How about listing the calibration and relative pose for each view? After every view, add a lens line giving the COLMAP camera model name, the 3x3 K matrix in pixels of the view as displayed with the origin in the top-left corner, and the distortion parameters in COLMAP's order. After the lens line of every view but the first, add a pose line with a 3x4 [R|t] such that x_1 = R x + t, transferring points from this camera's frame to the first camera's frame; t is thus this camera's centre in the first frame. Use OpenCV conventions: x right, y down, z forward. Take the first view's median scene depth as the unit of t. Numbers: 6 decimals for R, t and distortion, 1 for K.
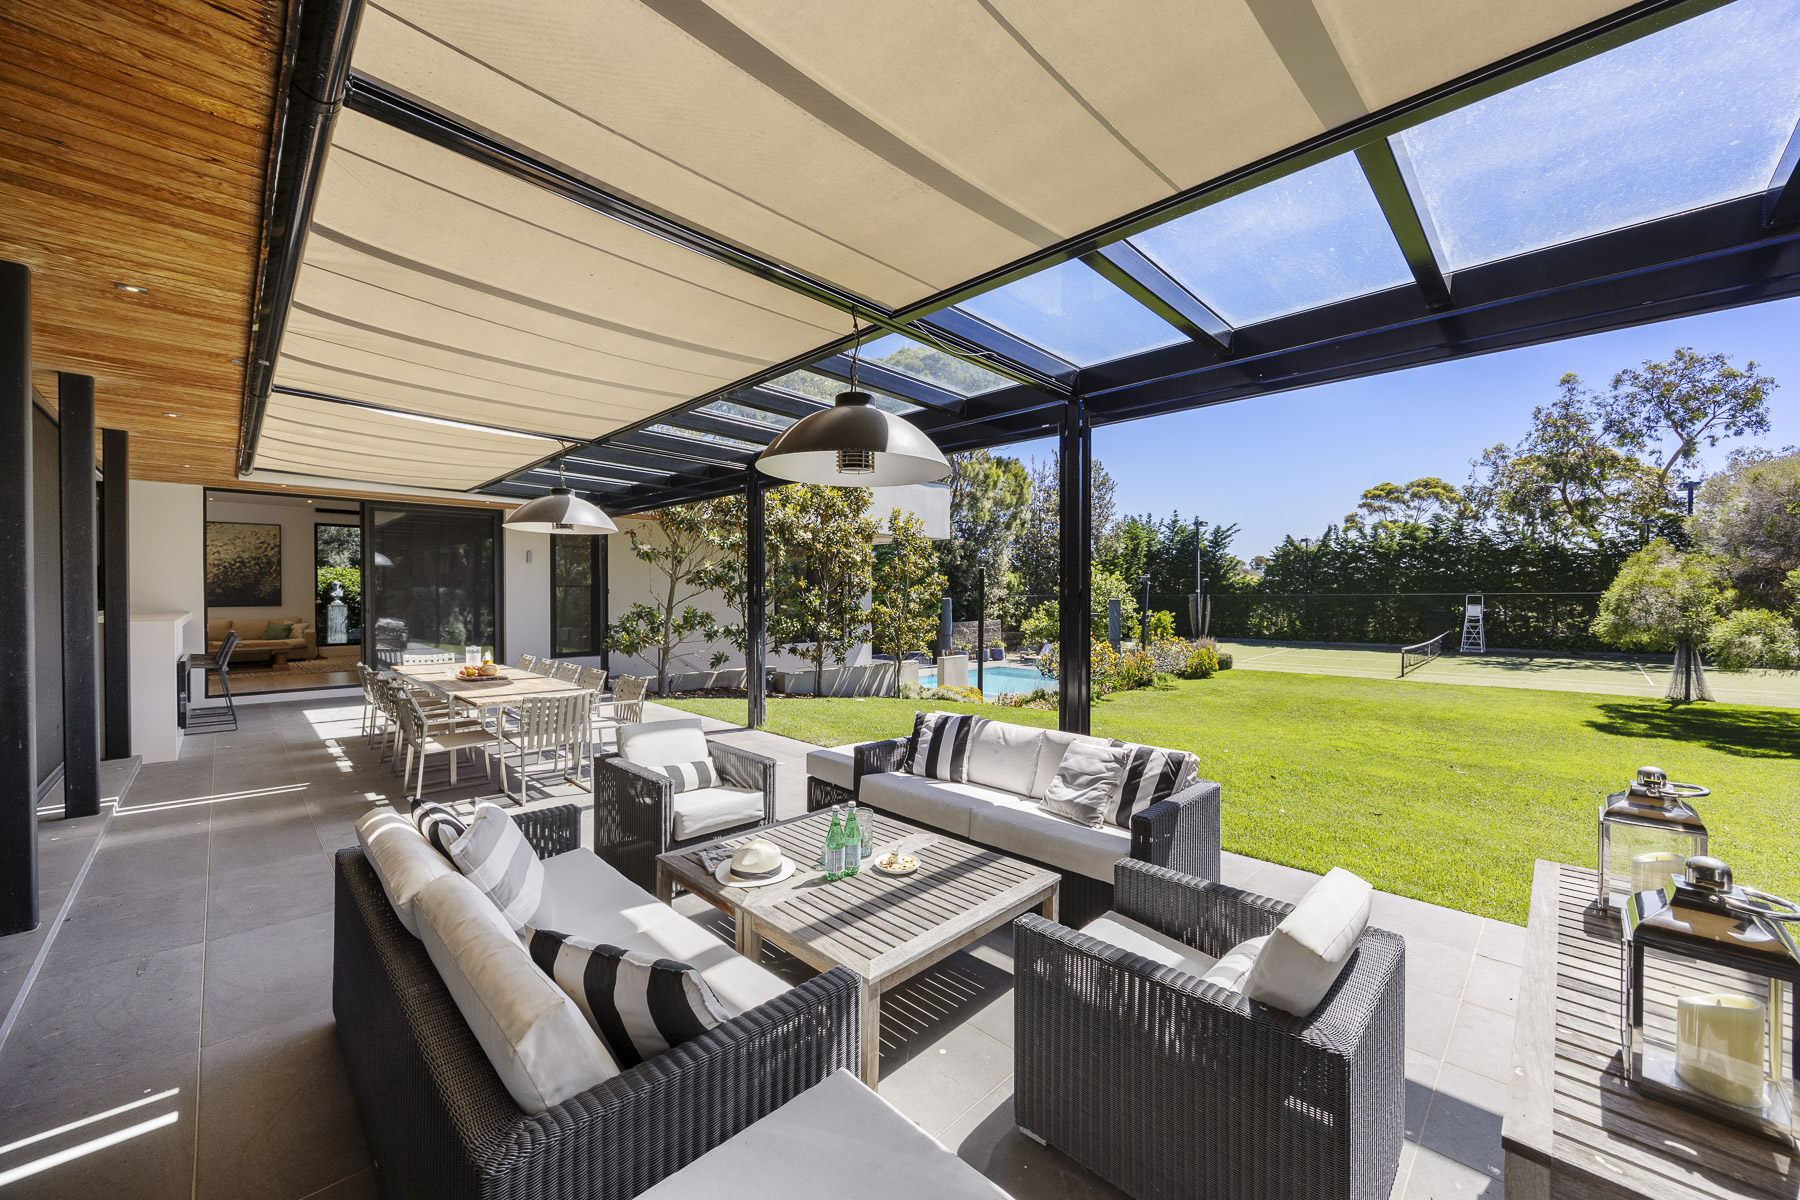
lens RADIAL K [[677.7, 0, 901.1], [0, 677.7, 597.7], [0, 0, 1]] dist [0.003918, 0.000517]
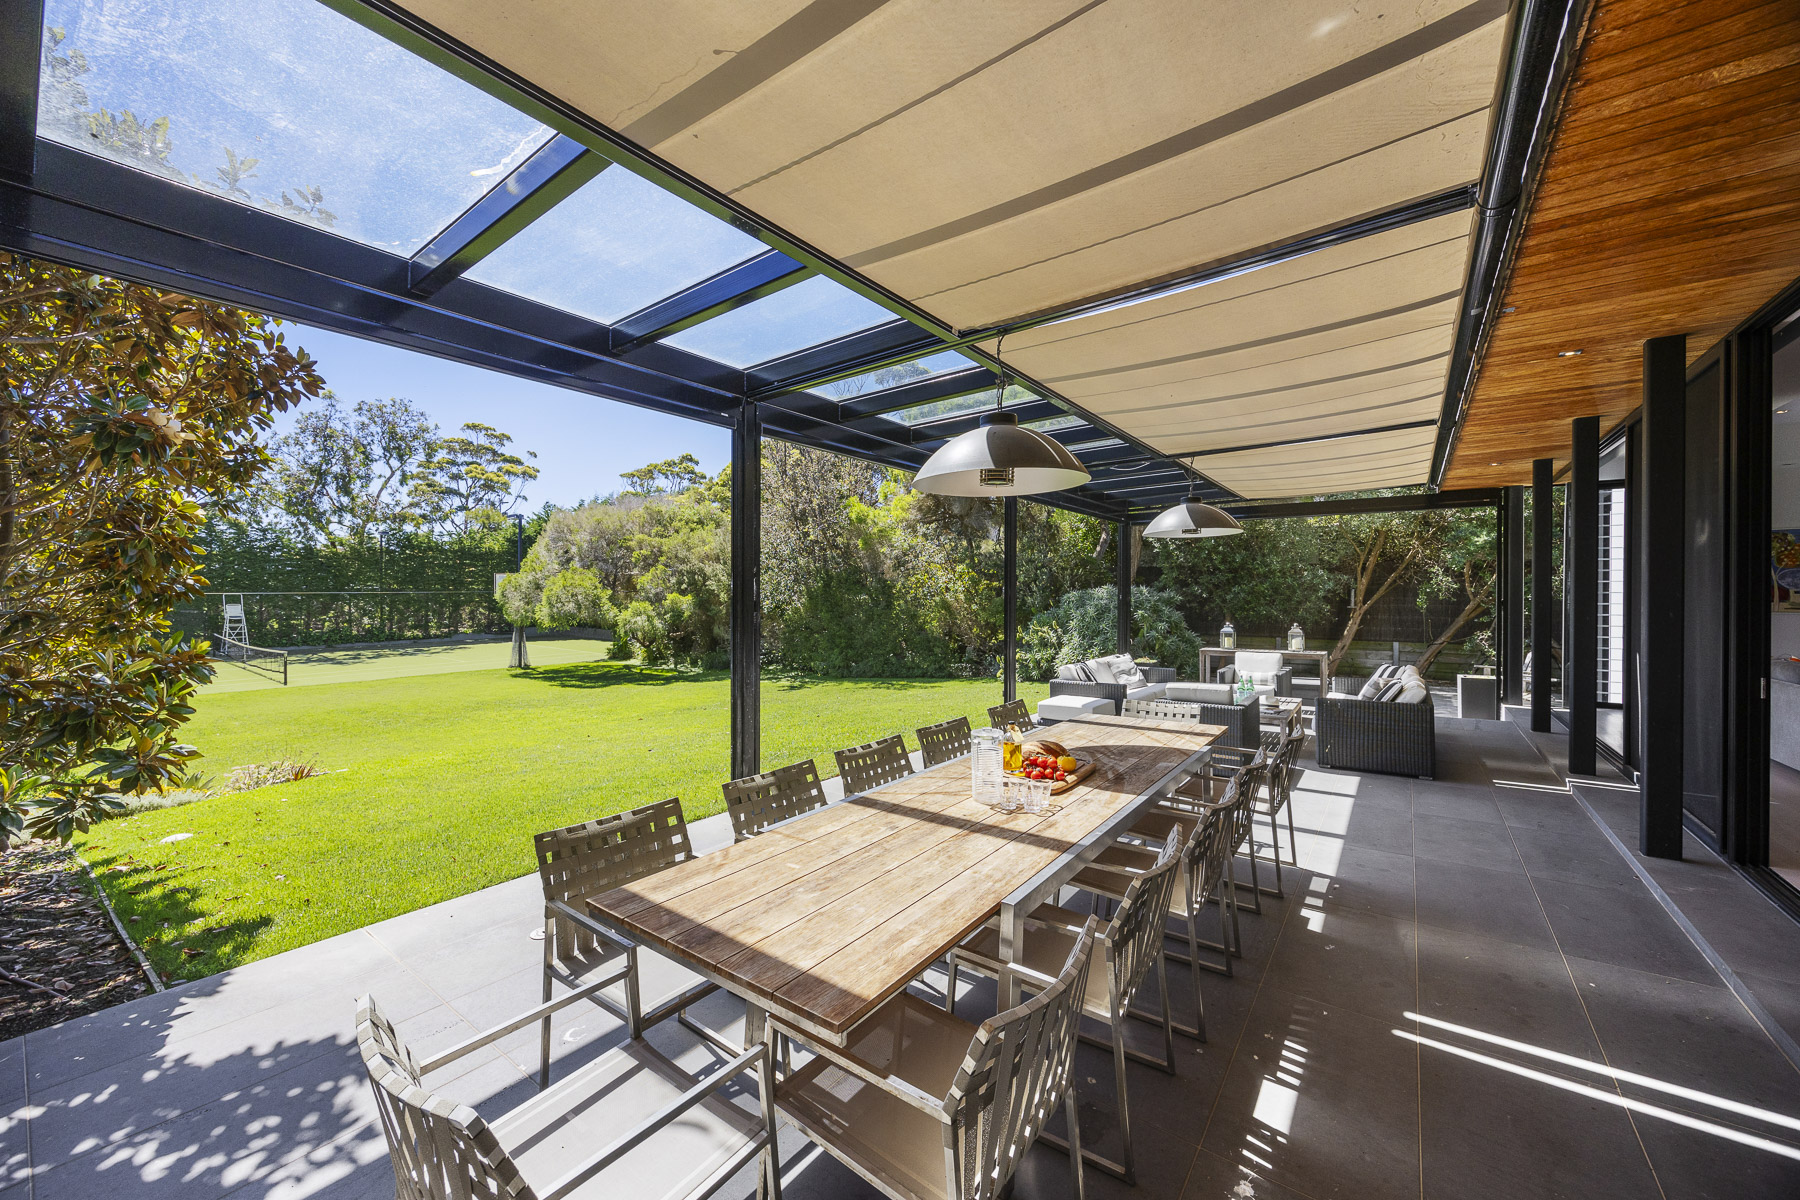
lens RADIAL K [[677.7, 0, 888.2], [0, 677.7, 599.8], [0, 0, 1]] dist [0.003918, 0.000517]
pose [[-0.137993, -0.013281, 0.990344, -0.207767], [0.006927, 0.999873, 0.014374, -0.003075], [-0.990409, 0.008844, -0.137883, 0.252636]]
